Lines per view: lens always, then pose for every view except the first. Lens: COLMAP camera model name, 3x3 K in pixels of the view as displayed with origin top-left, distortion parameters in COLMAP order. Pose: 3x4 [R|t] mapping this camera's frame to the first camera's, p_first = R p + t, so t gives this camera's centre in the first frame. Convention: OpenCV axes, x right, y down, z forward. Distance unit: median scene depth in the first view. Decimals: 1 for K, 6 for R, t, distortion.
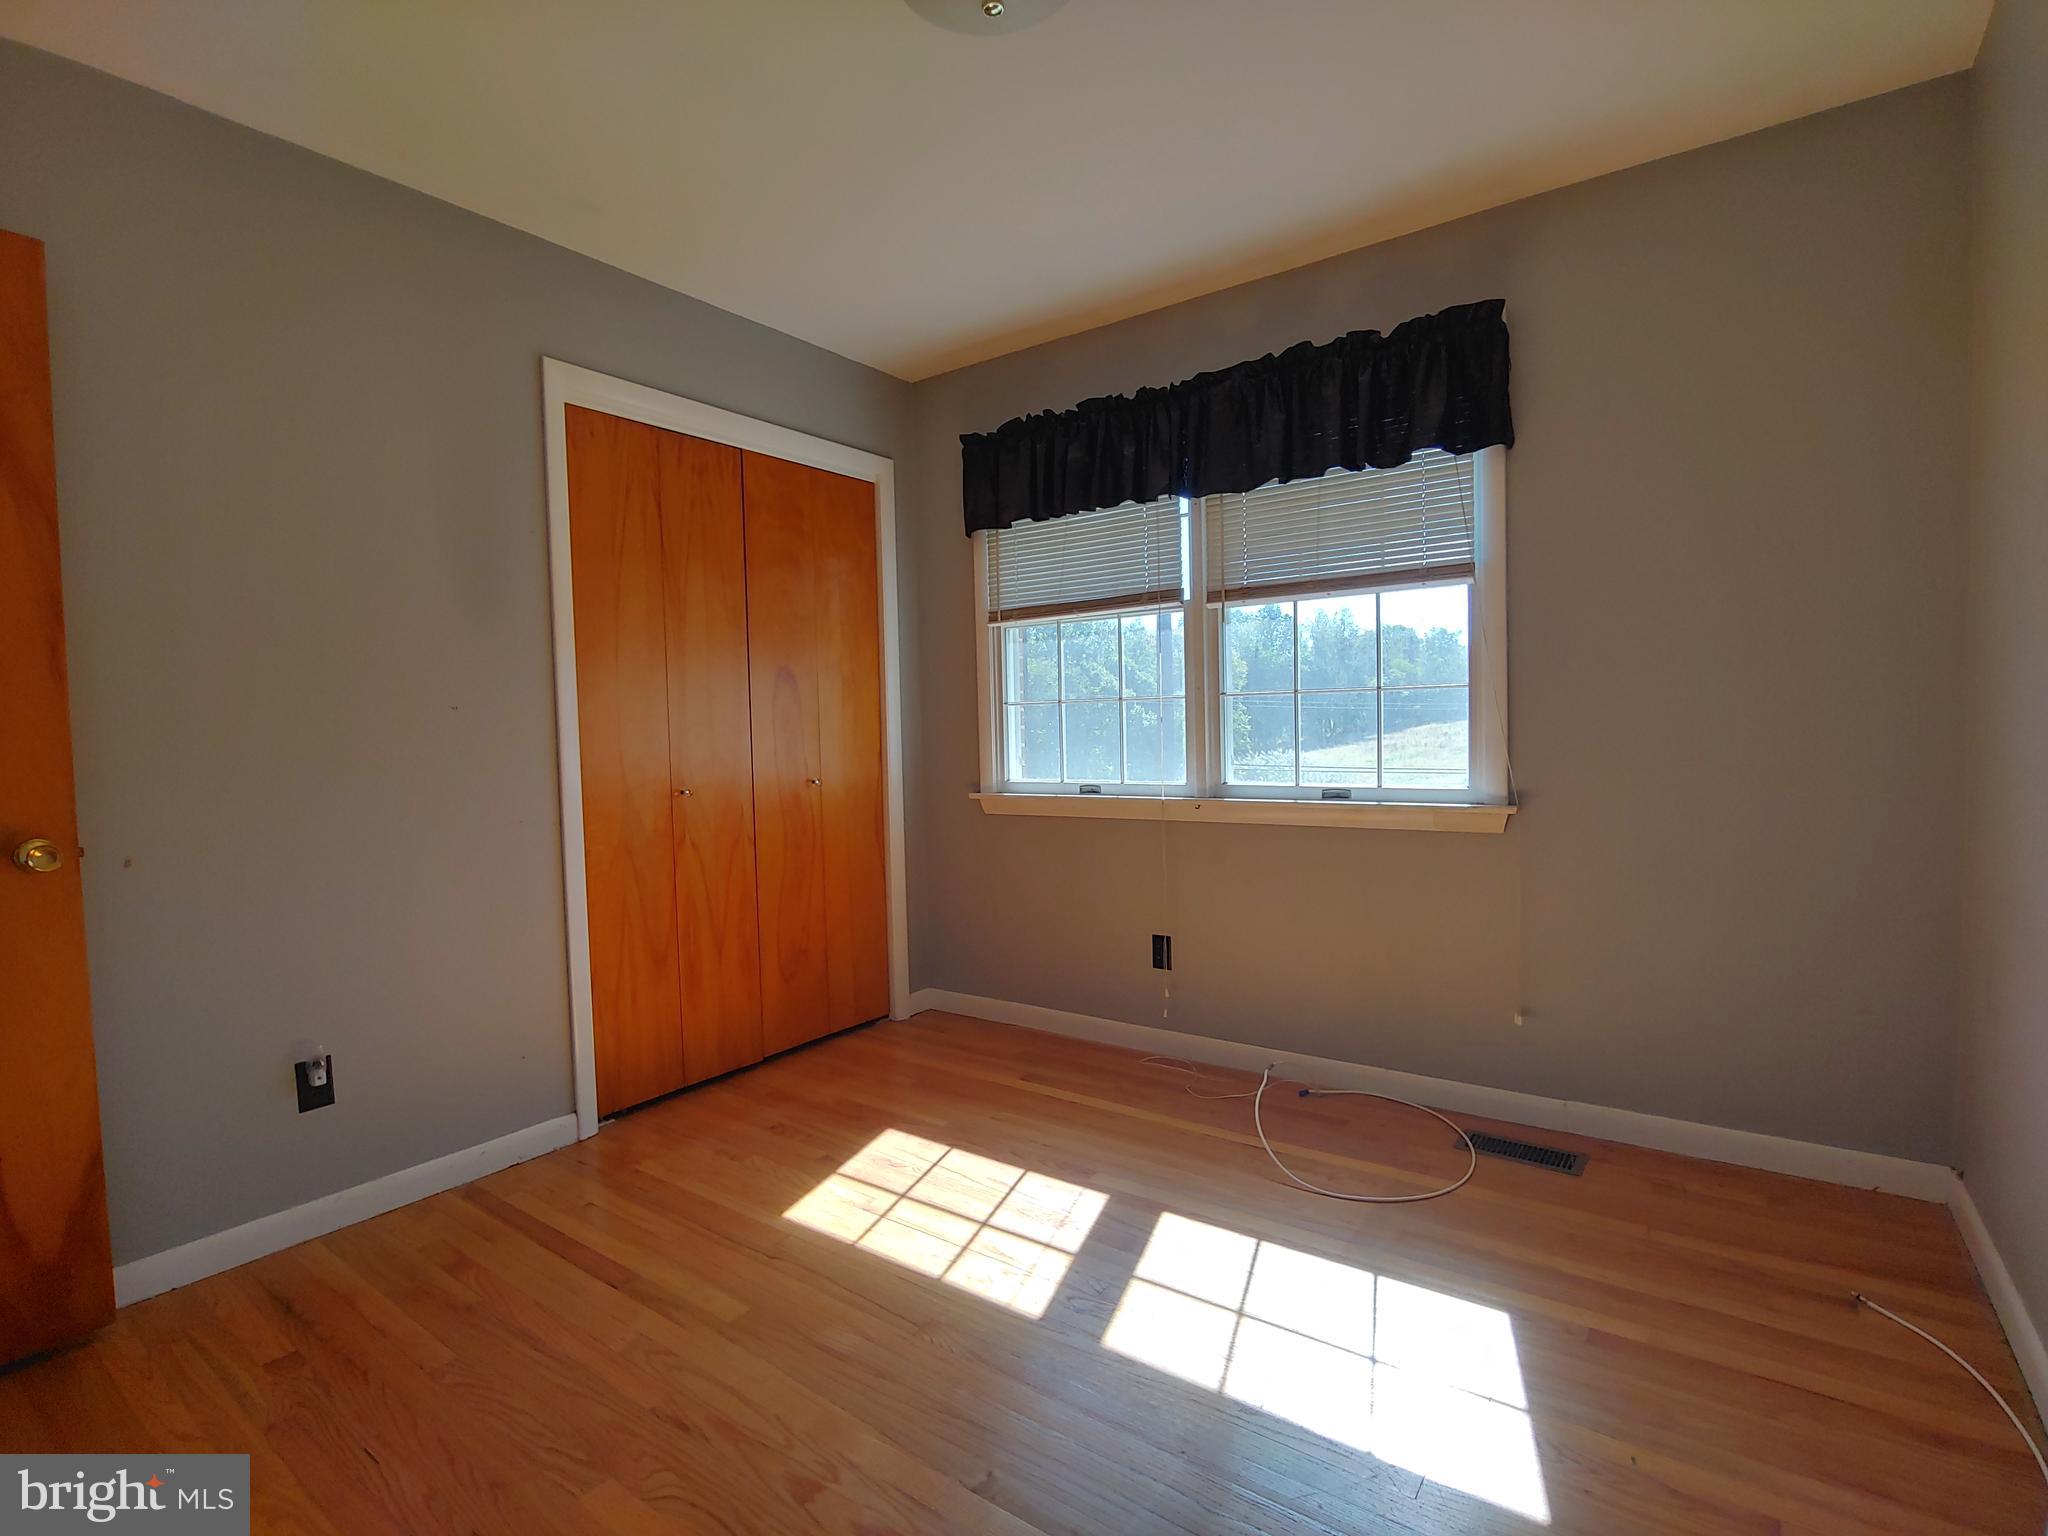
lens RADIAL K [[971.9, 0, 1024.9], [0, 971.9, 774.3], [0, 0, 1]] dist [-0.016848, 0.000380]
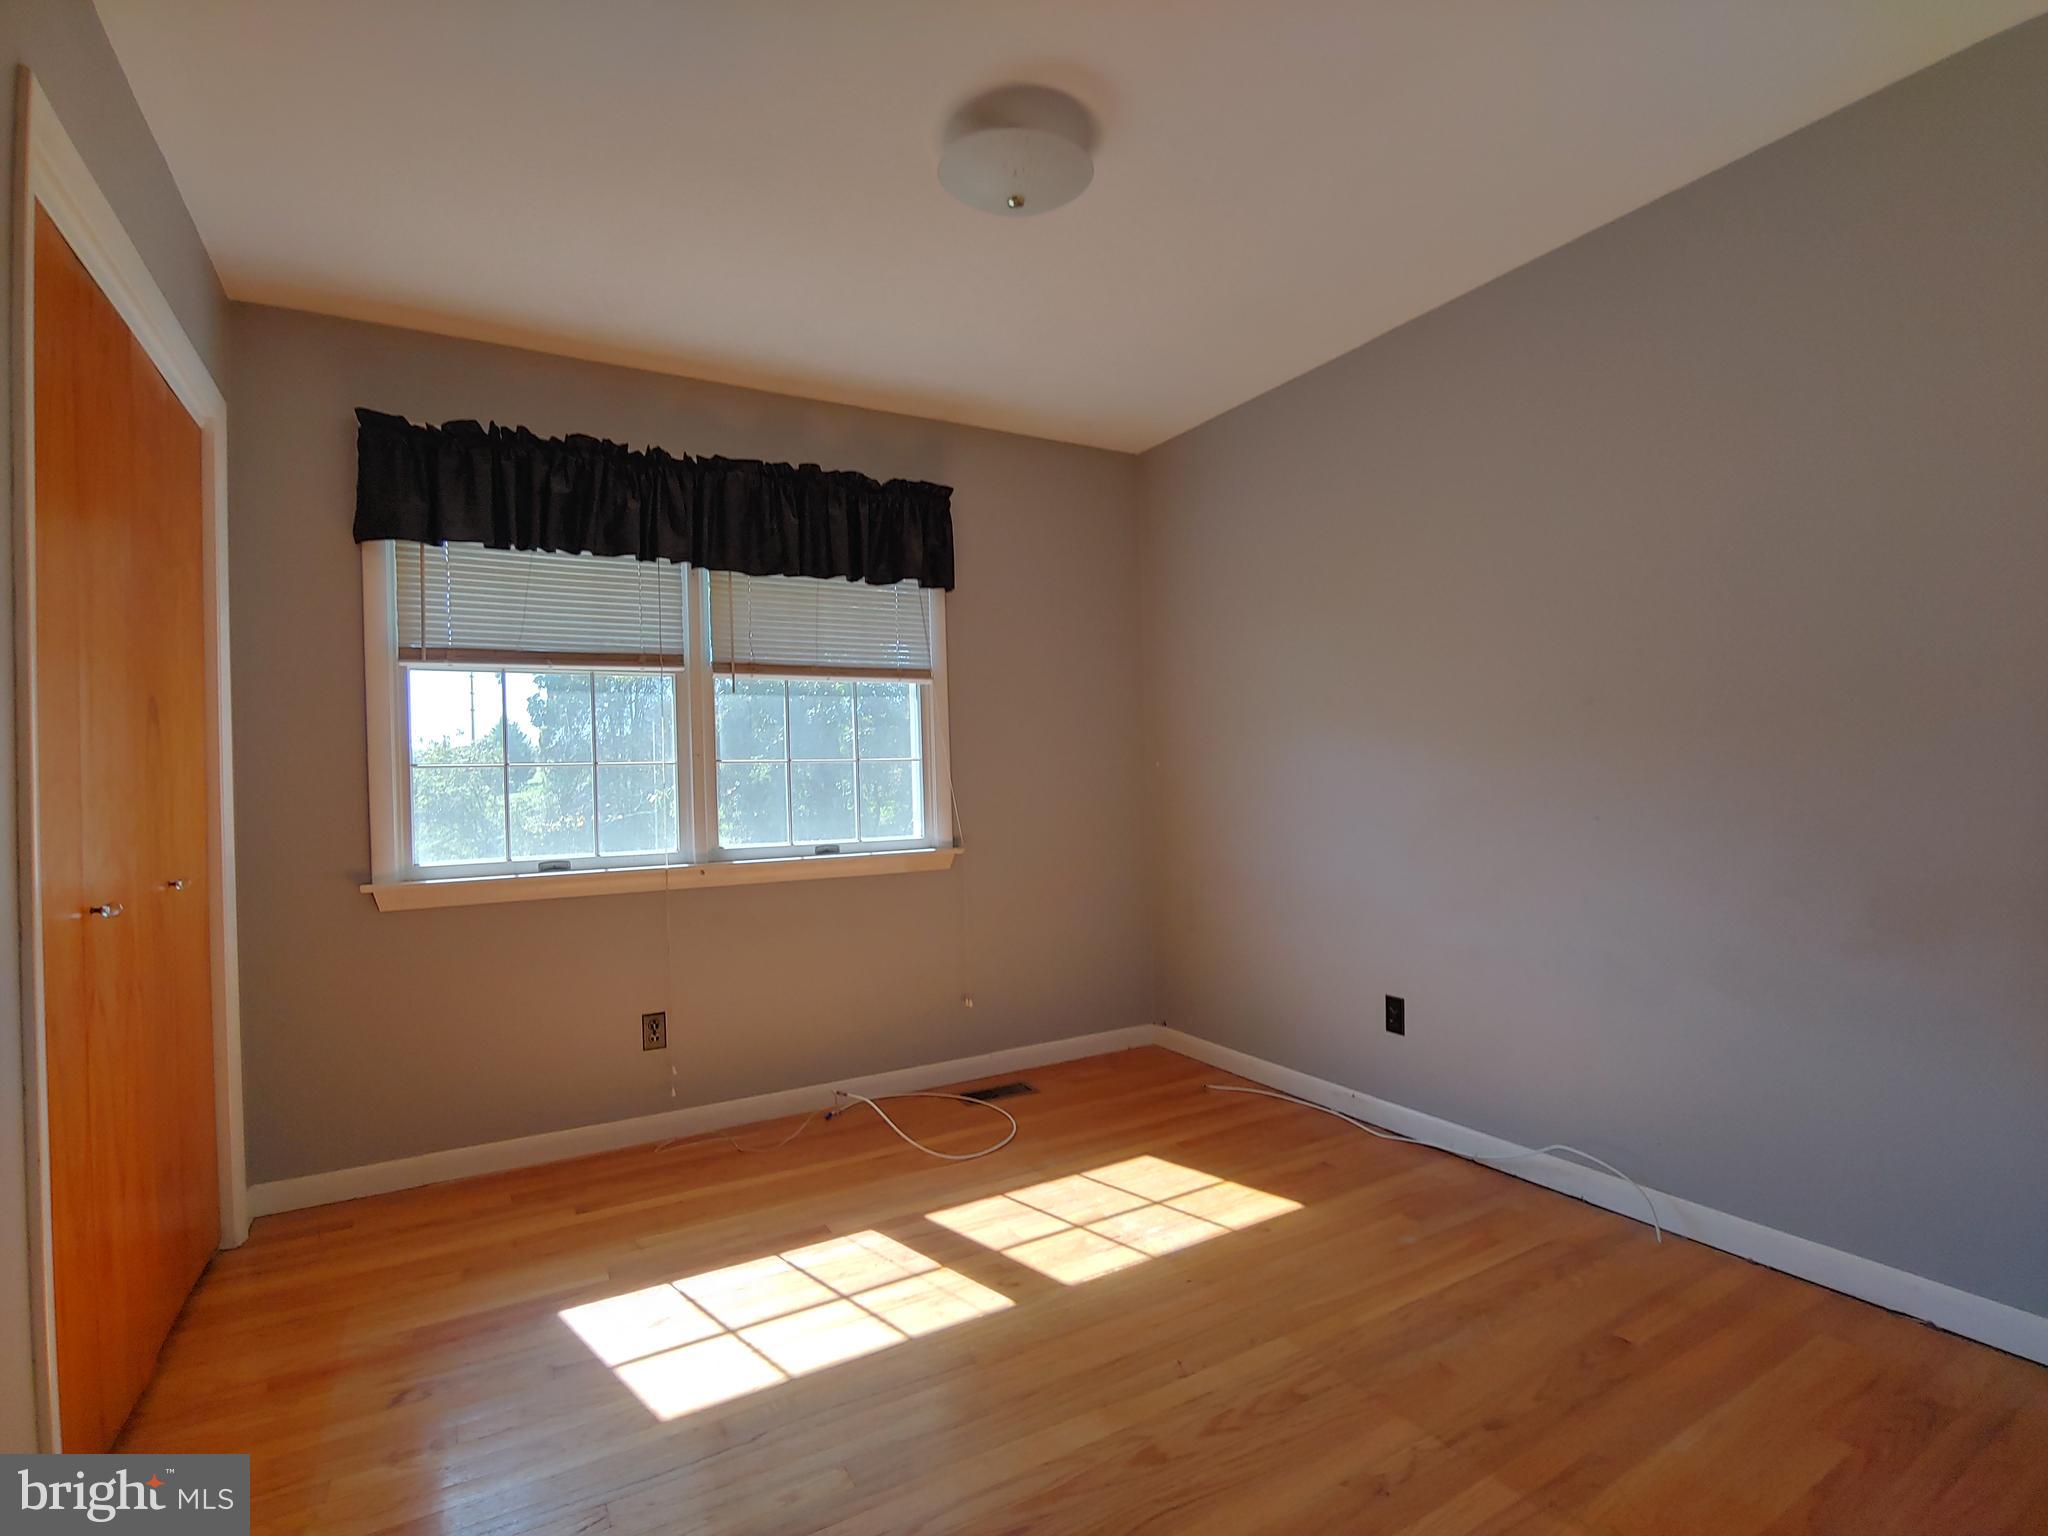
lens RADIAL K [[988.6, 0, 1017.4], [0, 988.6, 770.8], [0, 0, 1]] dist [-0.022313, -0.000665]
pose [[0.409889, 0.017092, 0.911975, -0.663466], [0.056537, 0.997426, -0.044104, -0.008628], [-0.910382, 0.069638, 0.407867, 0.300476]]
